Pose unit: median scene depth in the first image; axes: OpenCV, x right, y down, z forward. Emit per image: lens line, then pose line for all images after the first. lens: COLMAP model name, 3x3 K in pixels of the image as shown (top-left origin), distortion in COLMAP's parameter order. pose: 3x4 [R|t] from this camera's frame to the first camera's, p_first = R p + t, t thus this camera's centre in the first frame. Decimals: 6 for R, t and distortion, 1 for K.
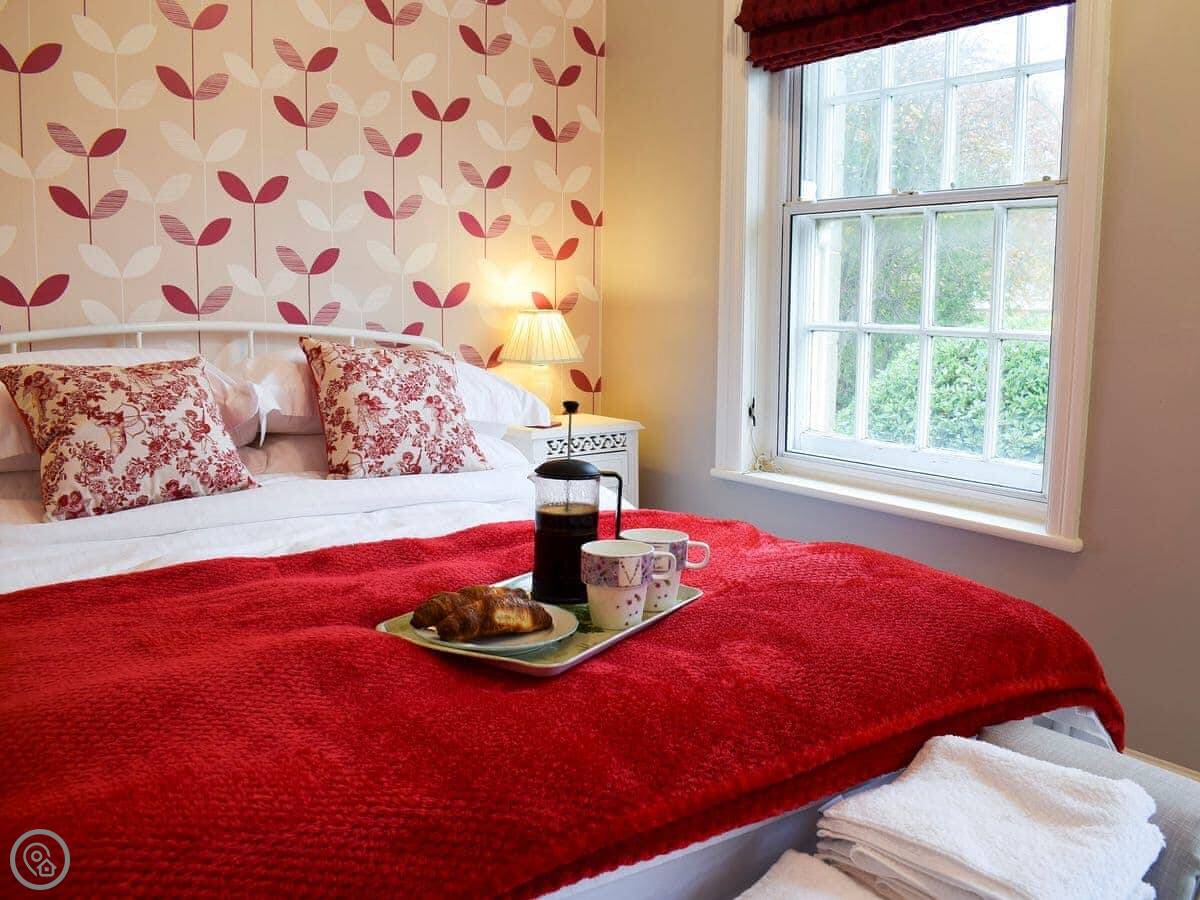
lens RADIAL K [[1072.7, 0, 600.1], [0, 1072.7, 425.0], [0, 0, 1]] dist [-0.001428, -0.084161]
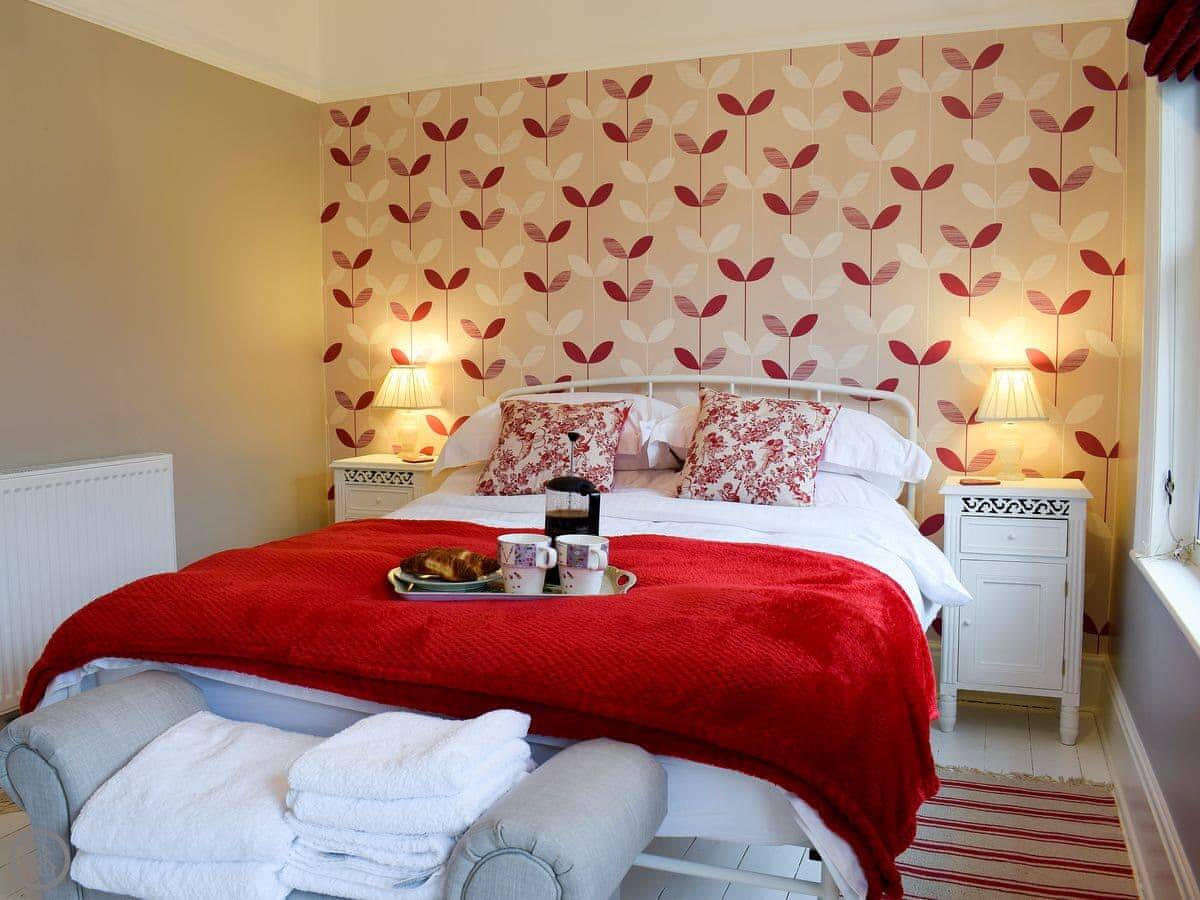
lens RADIAL K [[1092.1, 0, 600.0], [0, 1092.1, 450.0], [0, 0, 1]] dist [-0.004842, -0.007609]
pose [[0.539002, 0.063141, -0.839935, 0.694757], [-0.092418, 0.995599, 0.015536, -0.015583], [0.837219, 0.069251, 0.542465, 0.183917]]
